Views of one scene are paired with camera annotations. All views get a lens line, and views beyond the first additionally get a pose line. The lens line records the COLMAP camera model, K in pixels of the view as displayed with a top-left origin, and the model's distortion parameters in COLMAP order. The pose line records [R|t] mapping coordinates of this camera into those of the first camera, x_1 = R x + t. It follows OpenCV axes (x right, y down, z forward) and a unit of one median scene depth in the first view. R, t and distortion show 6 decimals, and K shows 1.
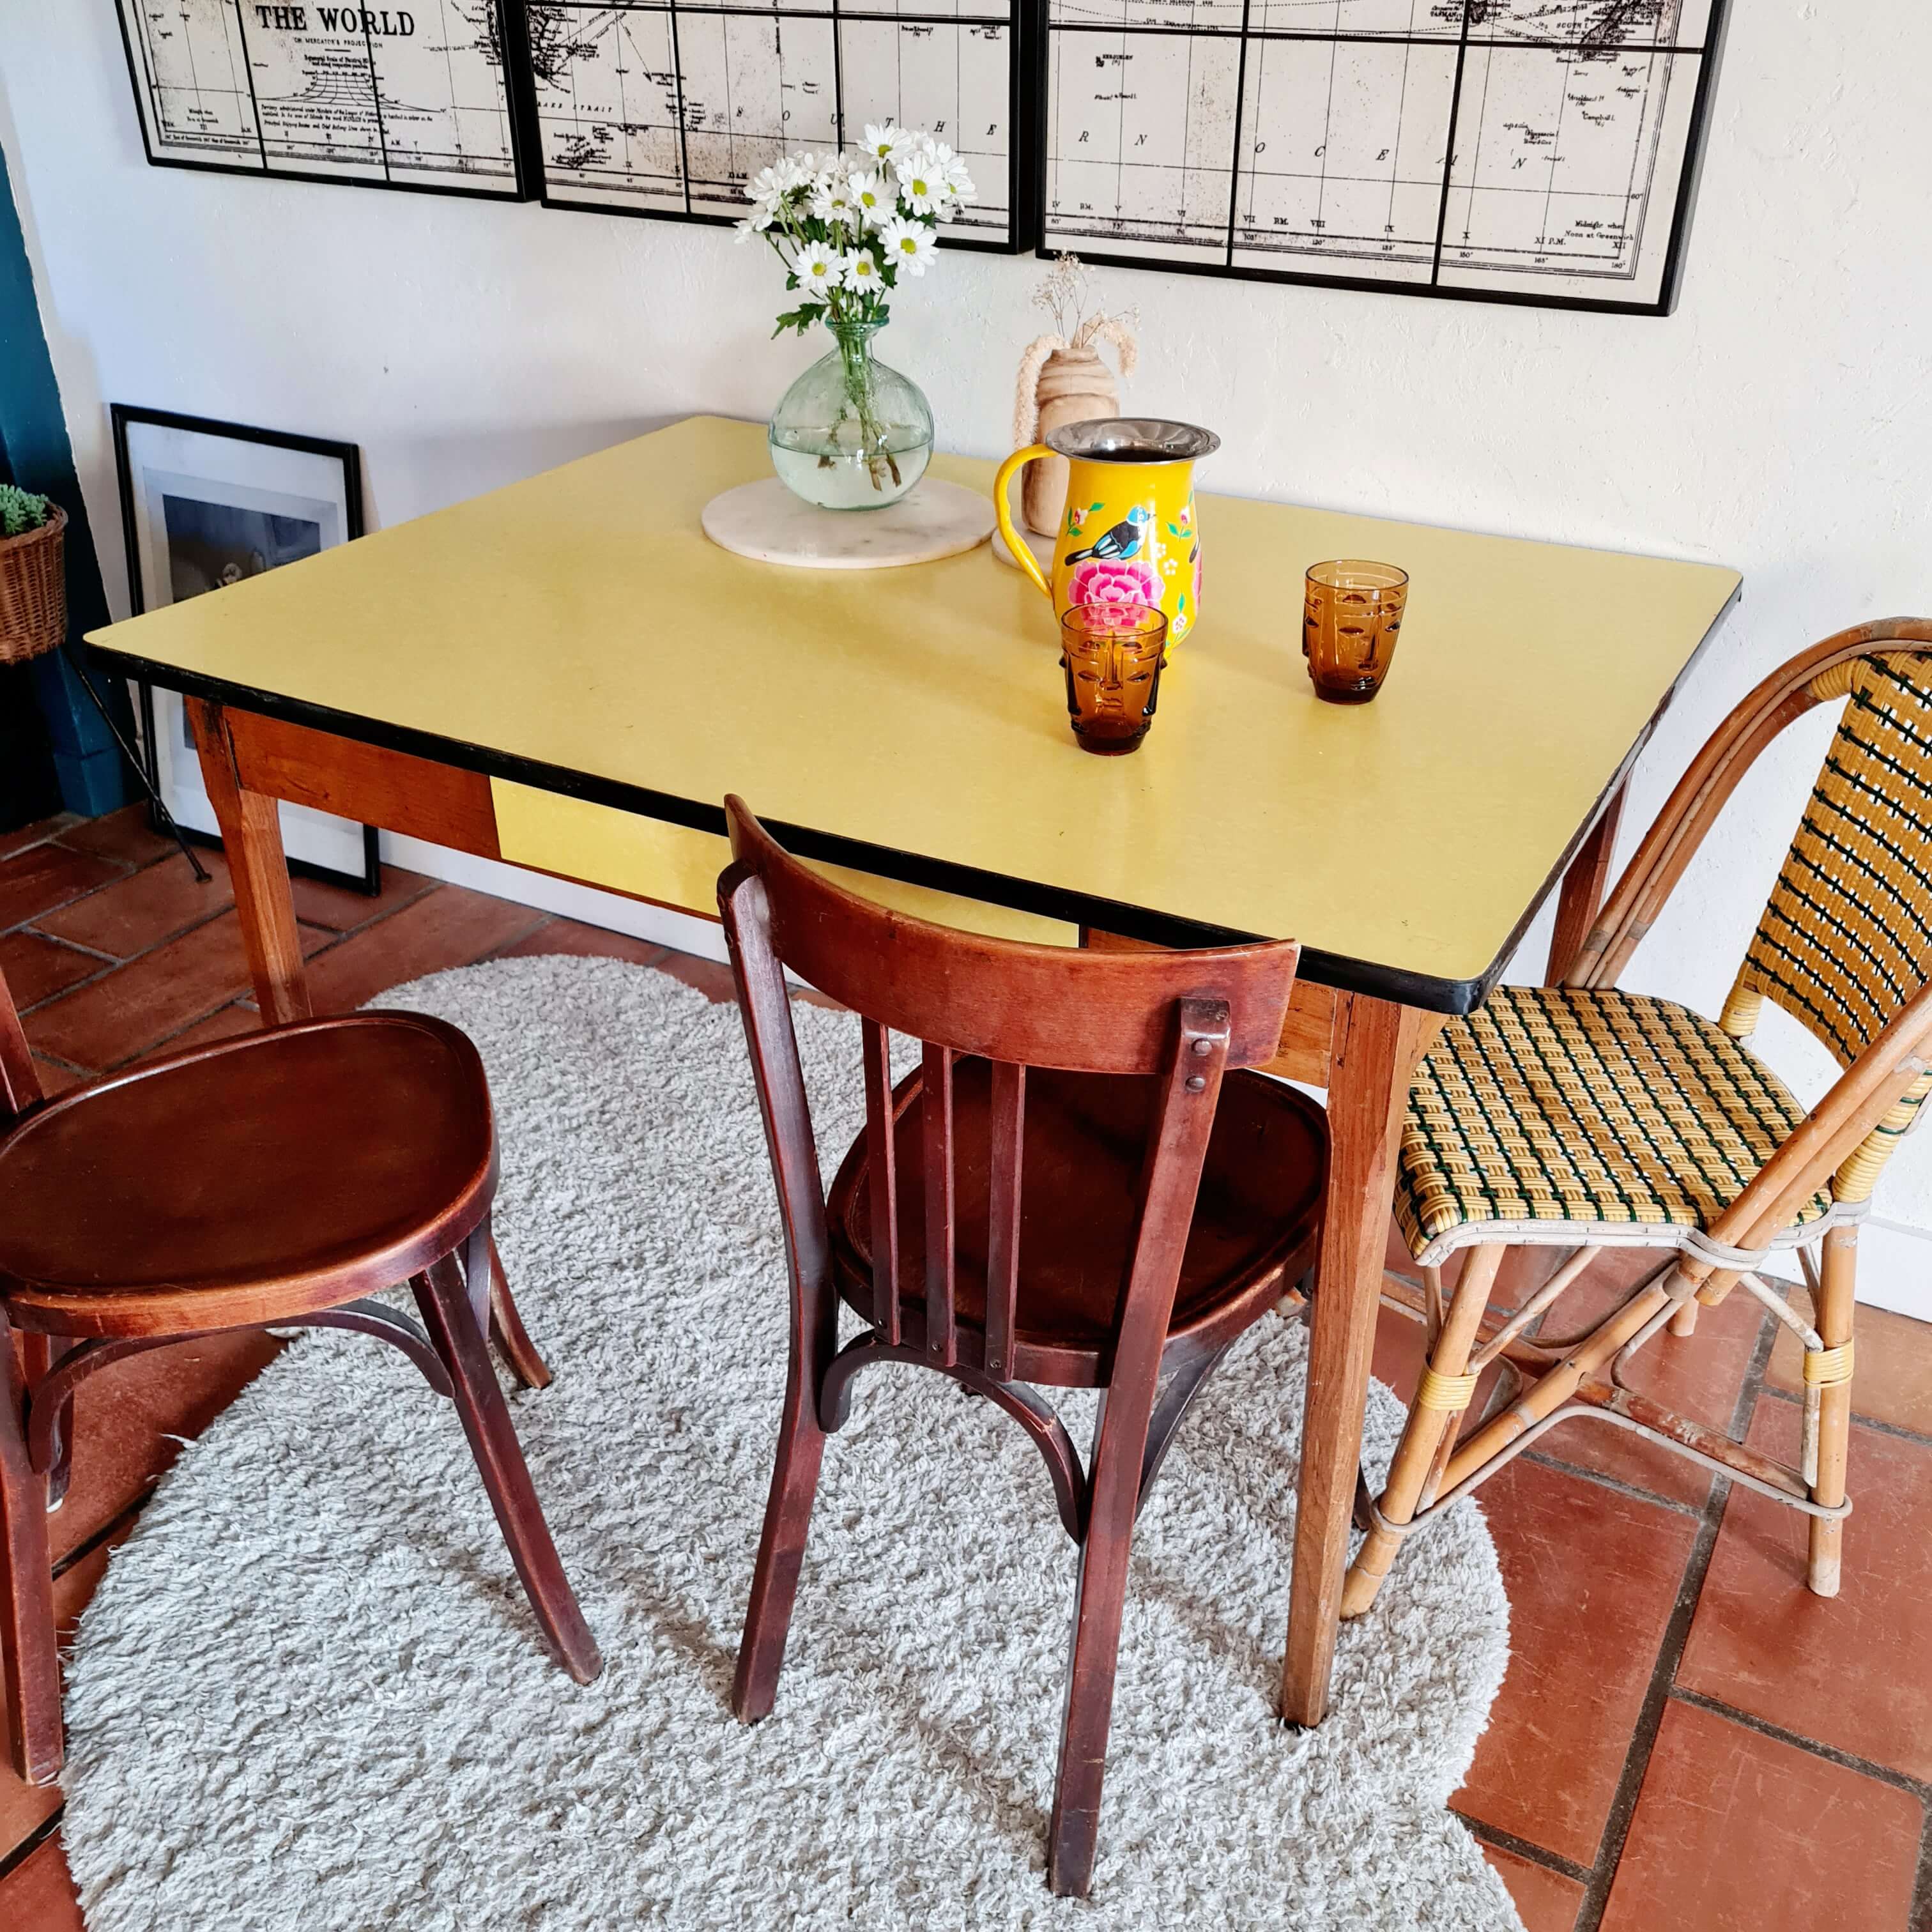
lens RADIAL K [[1950.8, 0, 962.4], [0, 1950.8, 961.5], [0, 0, 1]] dist [0.063541, -0.044532]
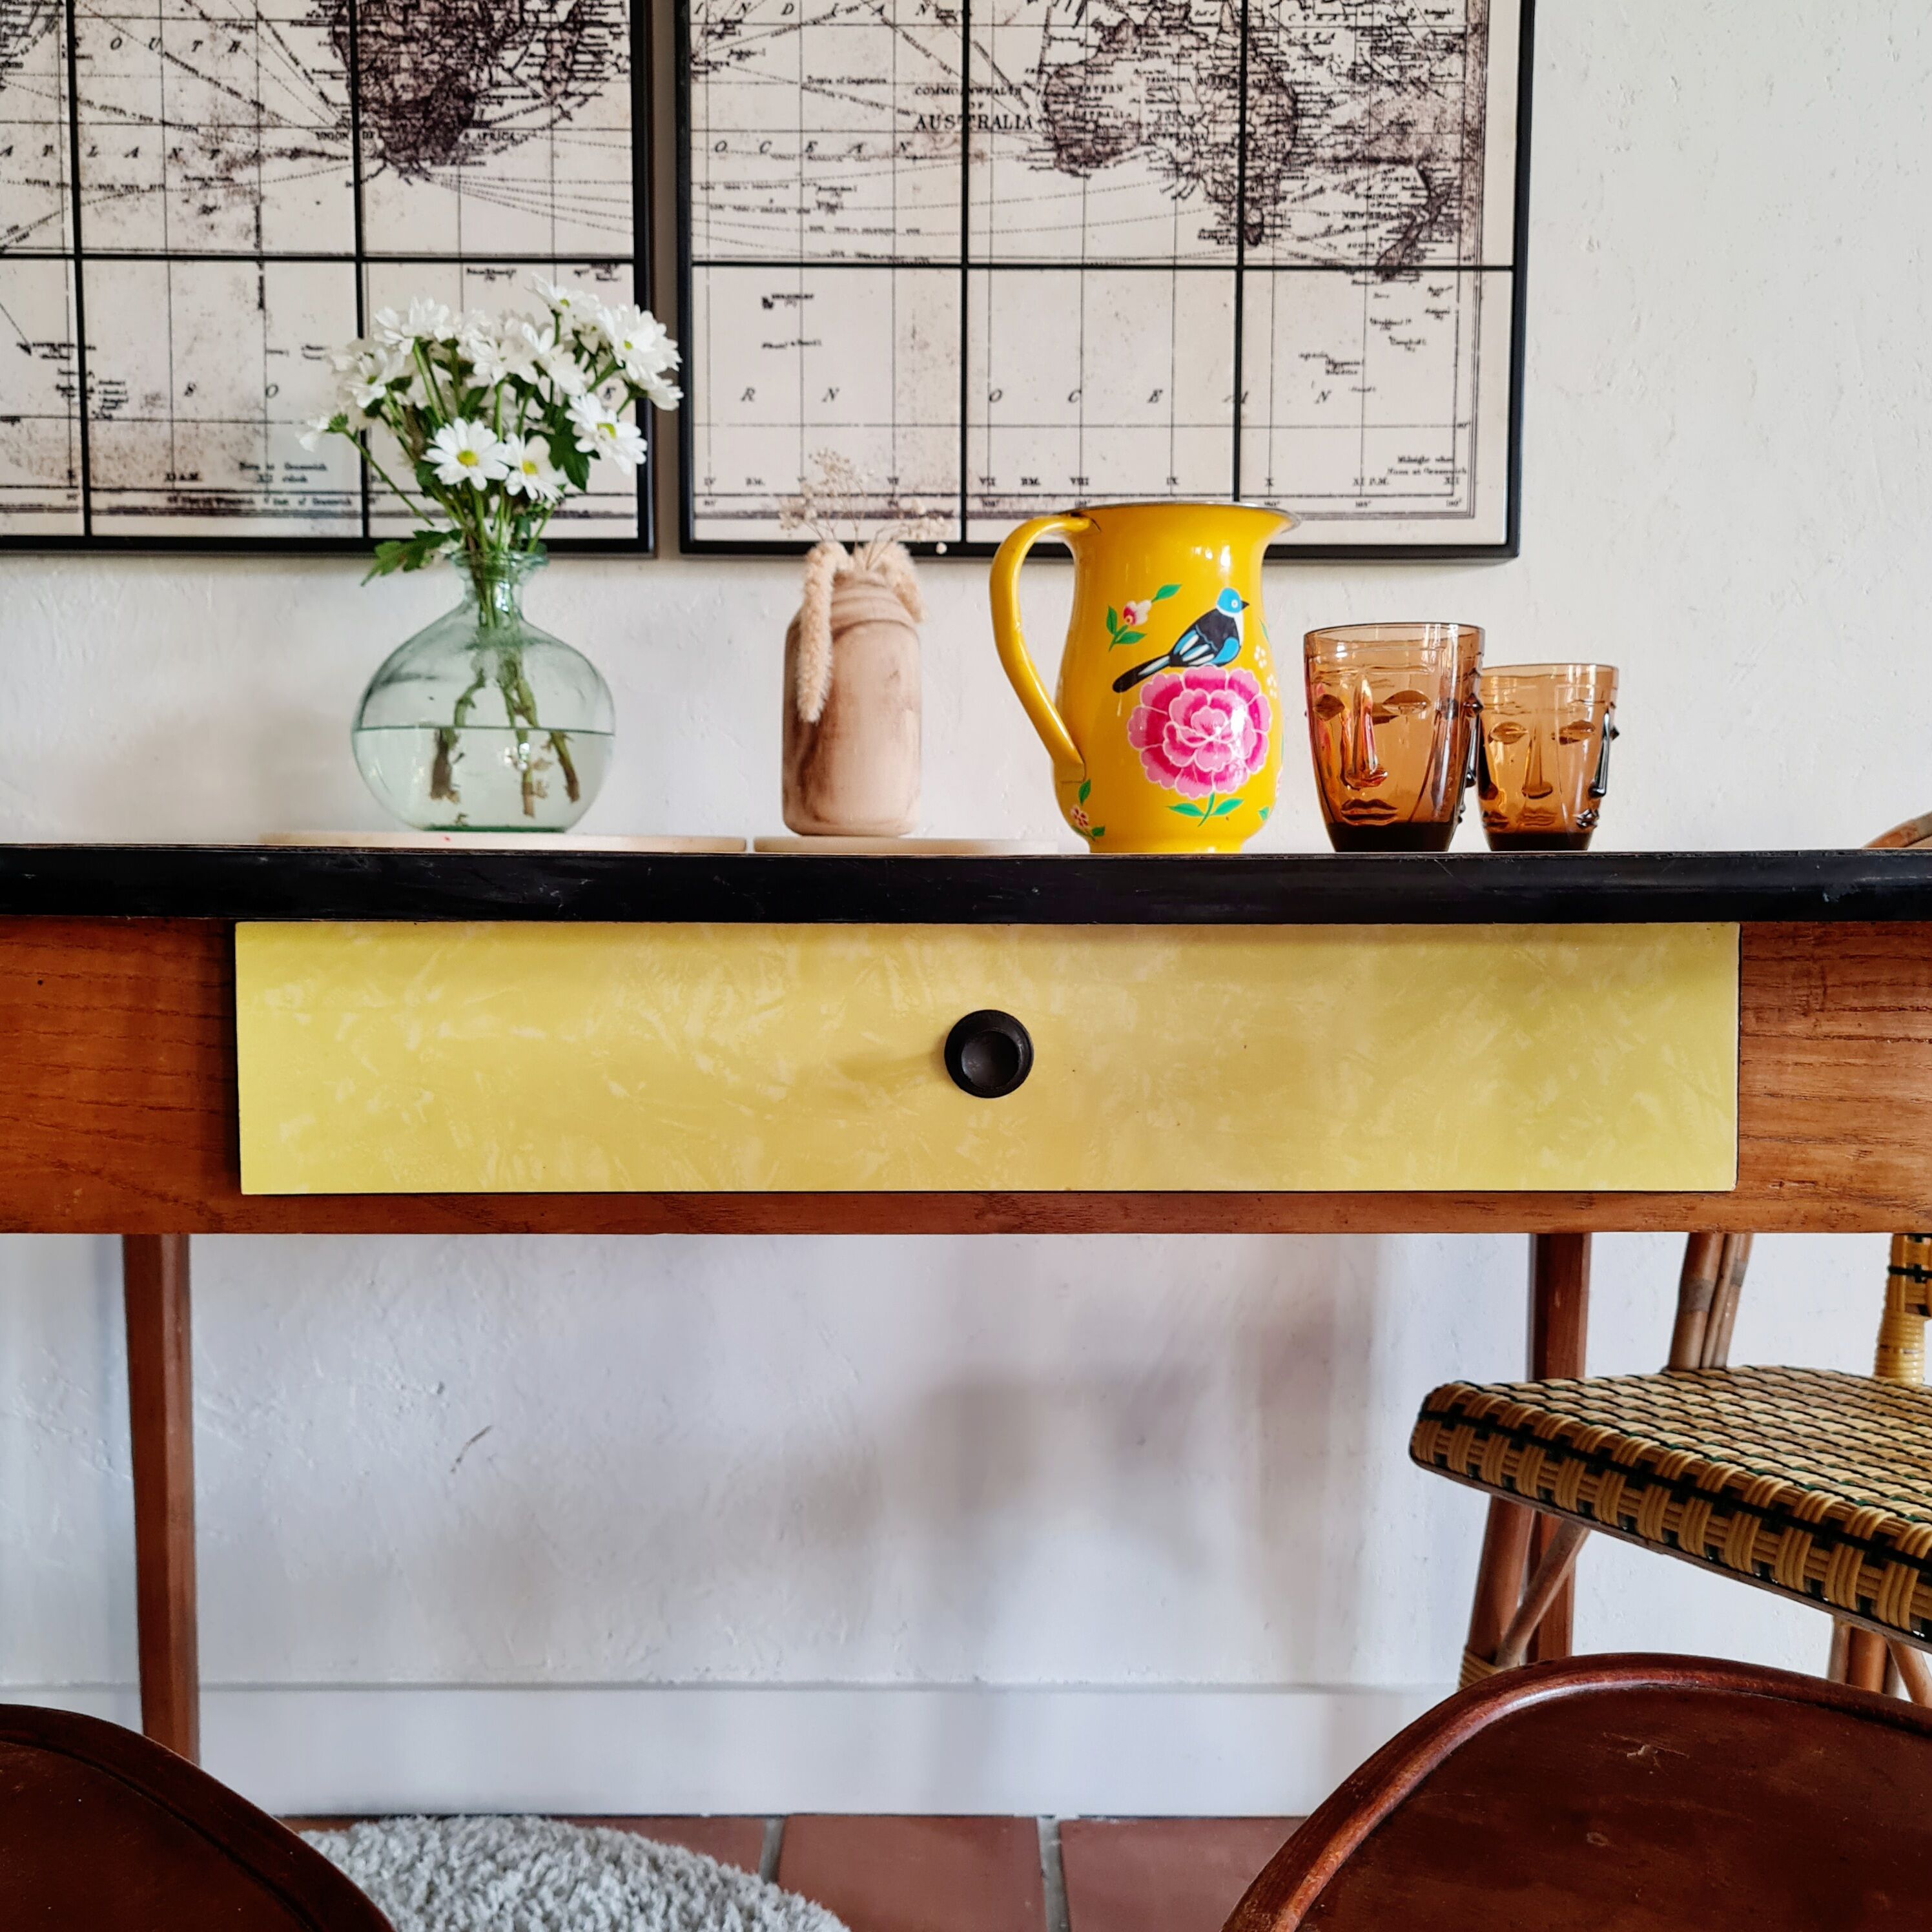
lens RADIAL K [[1983.8, 0, 954.2], [0, 1983.8, 954.6], [0, 0, 1]] dist [0.054835, -0.043009]
pose [[0.867594, -0.024600, 0.496664, -0.273877], [0.241390, 0.894041, -0.377389, 0.088291], [-0.434755, 0.447310, 0.781602, 0.495816]]
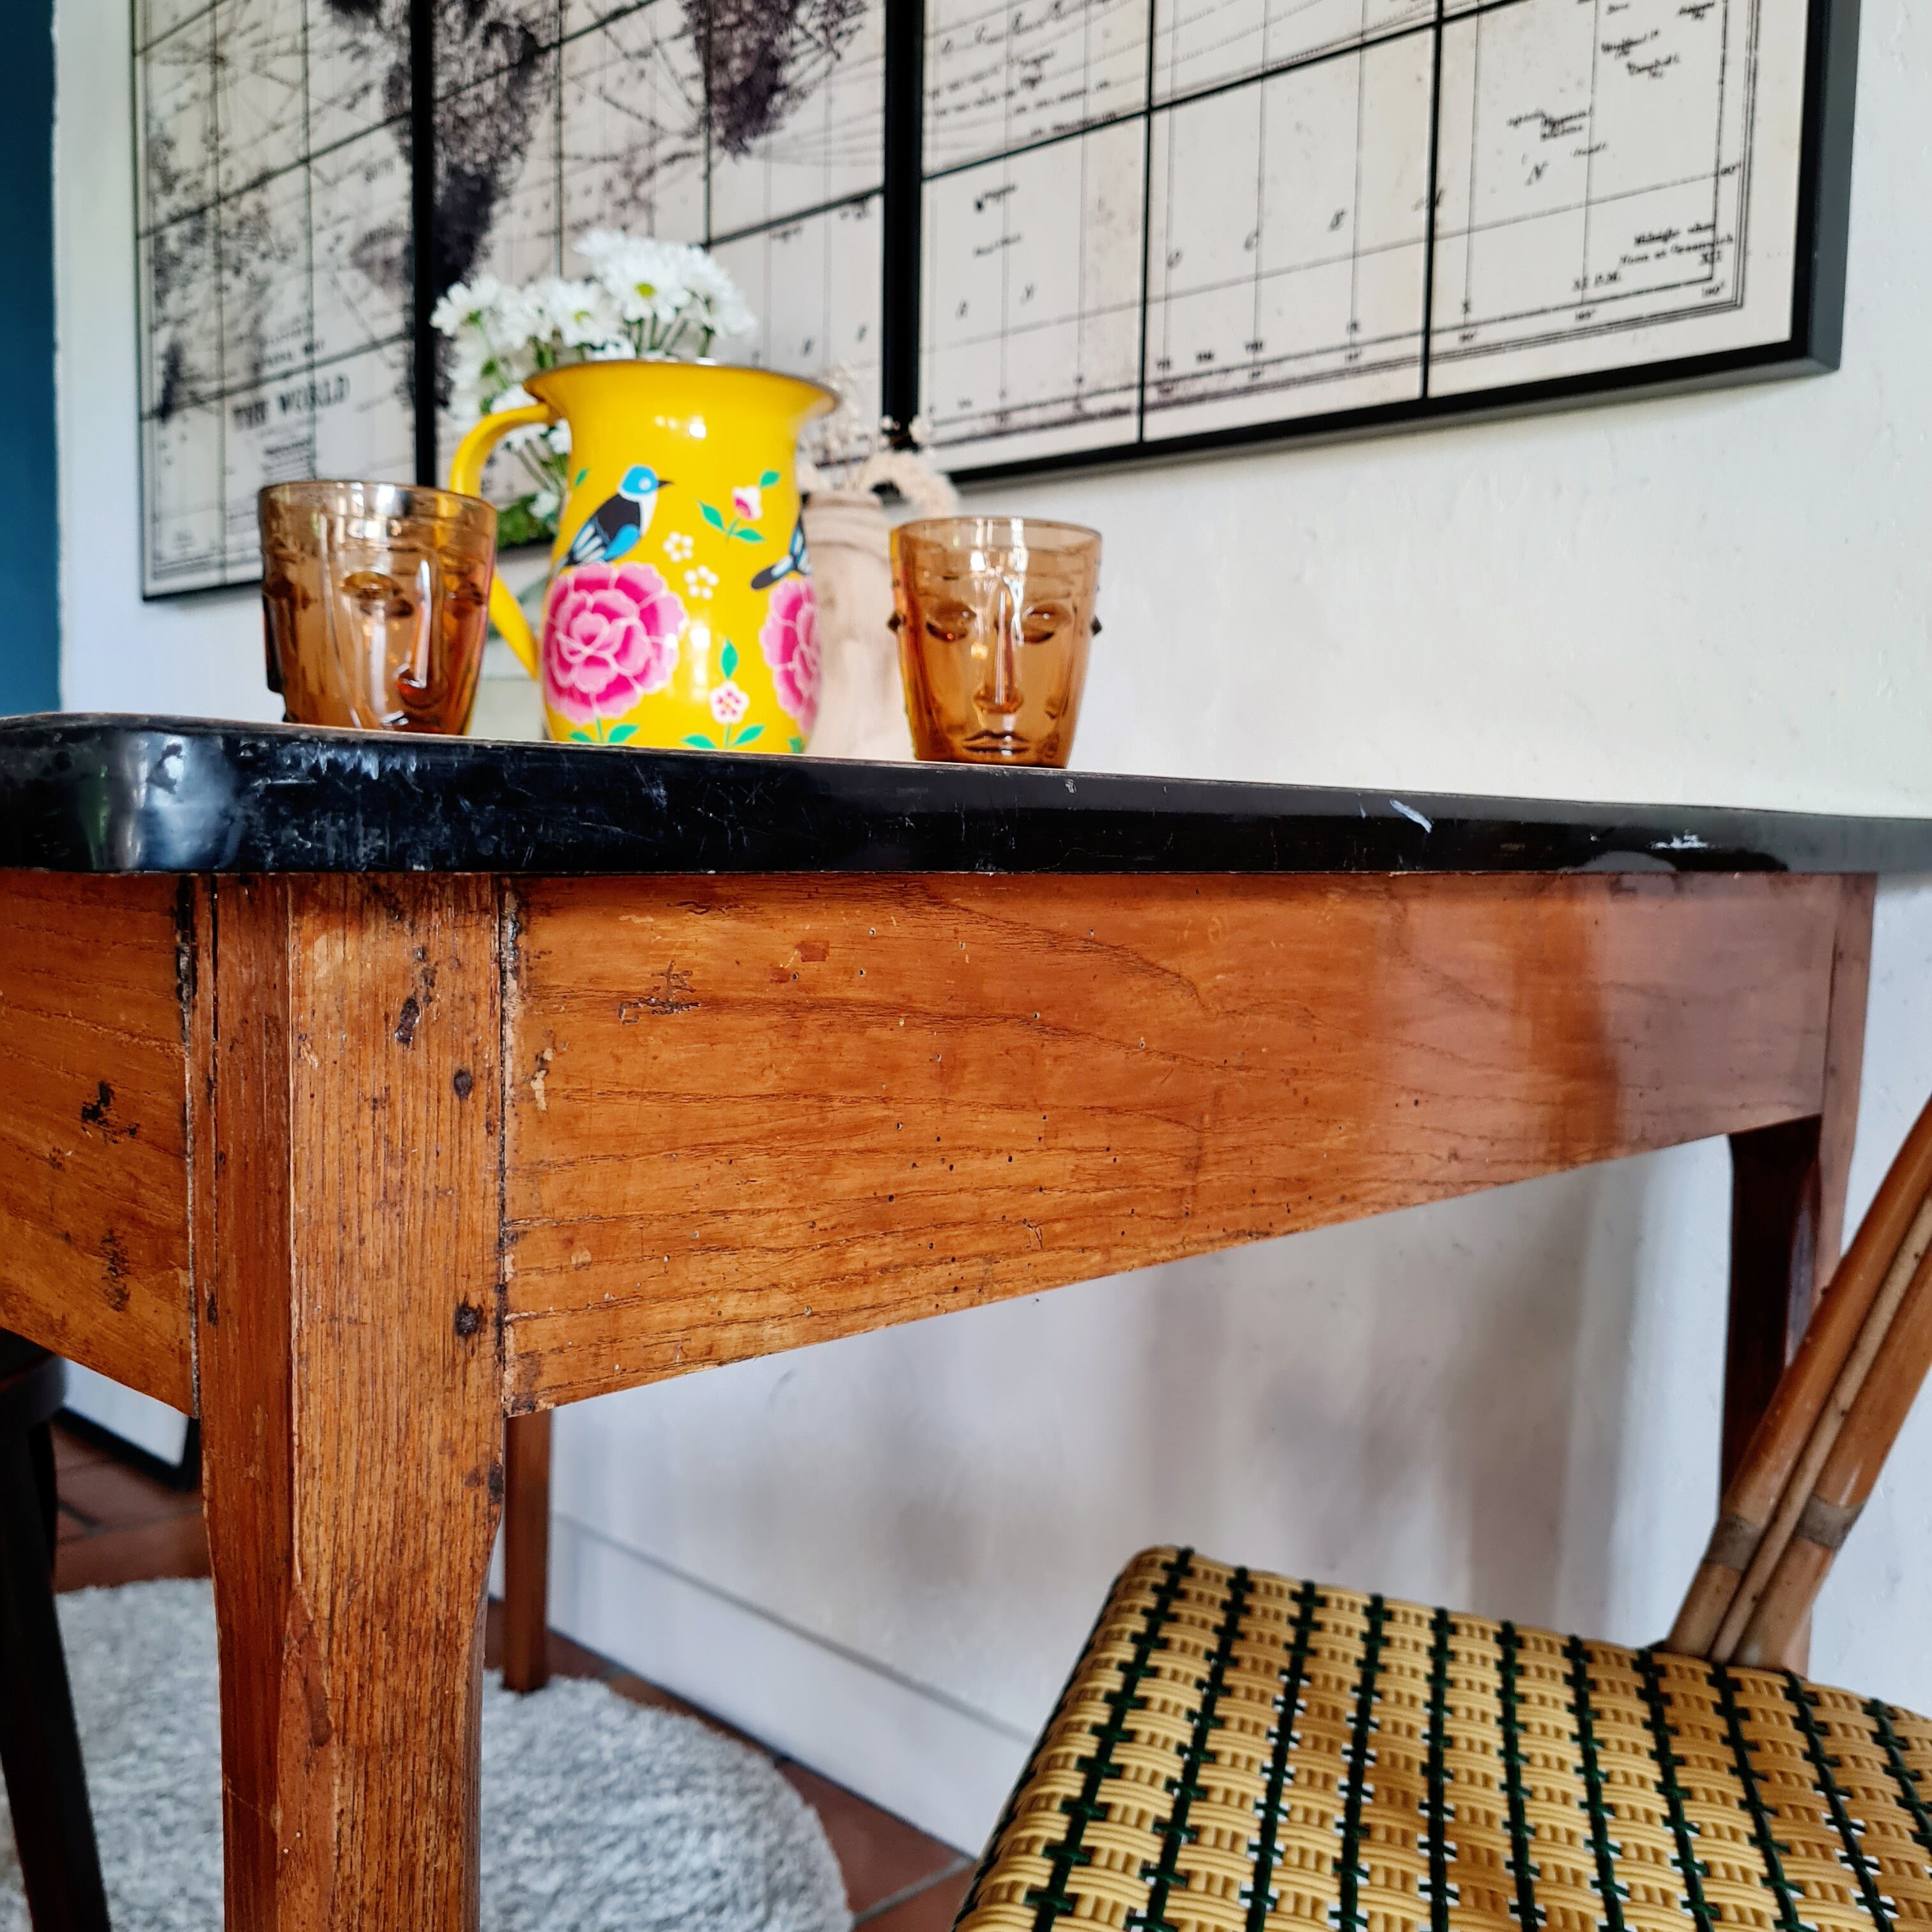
lens RADIAL K [[1974.3, 0, 964.4], [0, 1974.3, 942.5], [0, 0, 1]] dist [0.039876, -0.031107]
pose [[0.963712, 0.035492, -0.264576, 0.274153], [-0.147406, 0.897067, -0.416585, 0.079570], [0.222557, 0.440467, 0.869745, 0.523994]]
